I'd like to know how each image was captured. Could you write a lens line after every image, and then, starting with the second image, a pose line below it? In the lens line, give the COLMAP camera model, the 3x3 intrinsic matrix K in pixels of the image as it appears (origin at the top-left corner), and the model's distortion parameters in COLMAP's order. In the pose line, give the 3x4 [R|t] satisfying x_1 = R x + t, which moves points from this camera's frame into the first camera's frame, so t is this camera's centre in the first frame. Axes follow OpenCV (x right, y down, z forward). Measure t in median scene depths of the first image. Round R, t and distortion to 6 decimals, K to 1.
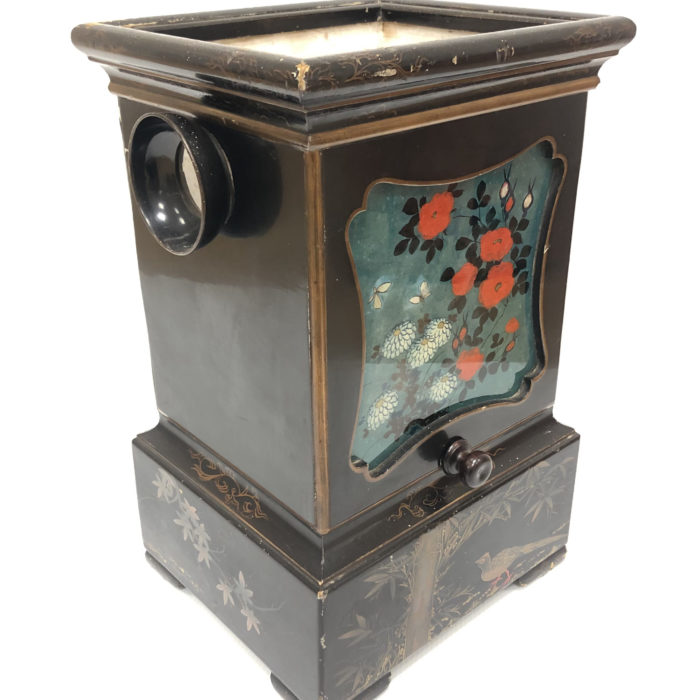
lens RADIAL K [[853.8, 0, 350.0], [0, 853.8, 350.0], [0, 0, 1]] dist [0.196731, -0.603701]
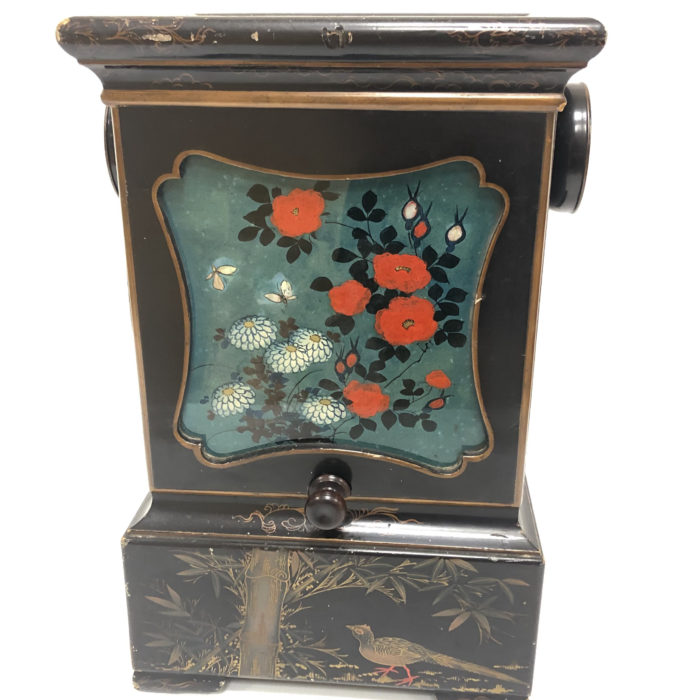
lens RADIAL K [[835.2, 0, 351.8], [0, 835.2, 364.0], [0, 0, 1]] dist [0.167486, -0.516959]
pose [[0.691473, 0.291597, -0.660936, 0.743600], [-0.333507, 0.940435, 0.065992, -0.076238], [0.640810, 0.174795, 0.747535, 0.357387]]
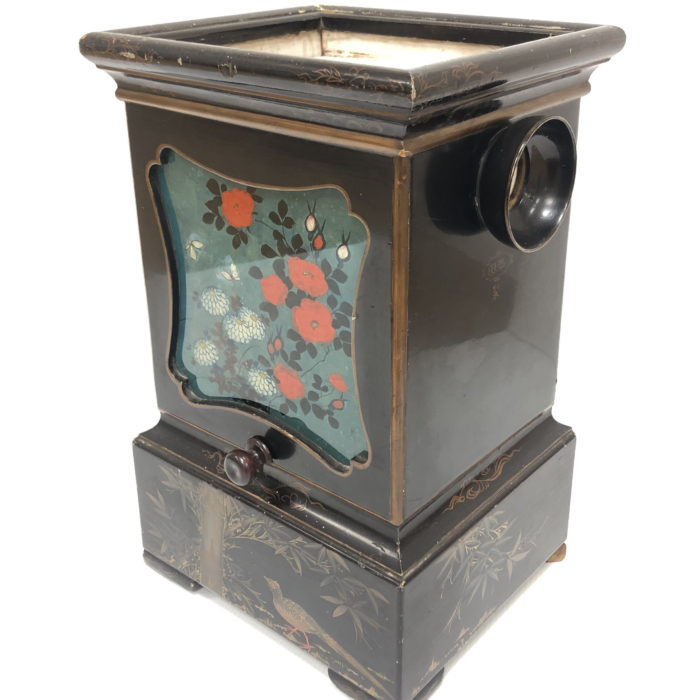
lens RADIAL K [[893.9, 0, 349.9], [0, 893.9, 323.2], [0, 0, 1]] dist [0.194622, -0.690062]
pose [[0.153753, 0.423591, -0.892710, 1.107536], [-0.437900, 0.839099, 0.322732, -0.429503], [0.885779, 0.341297, 0.314504, 0.768153]]
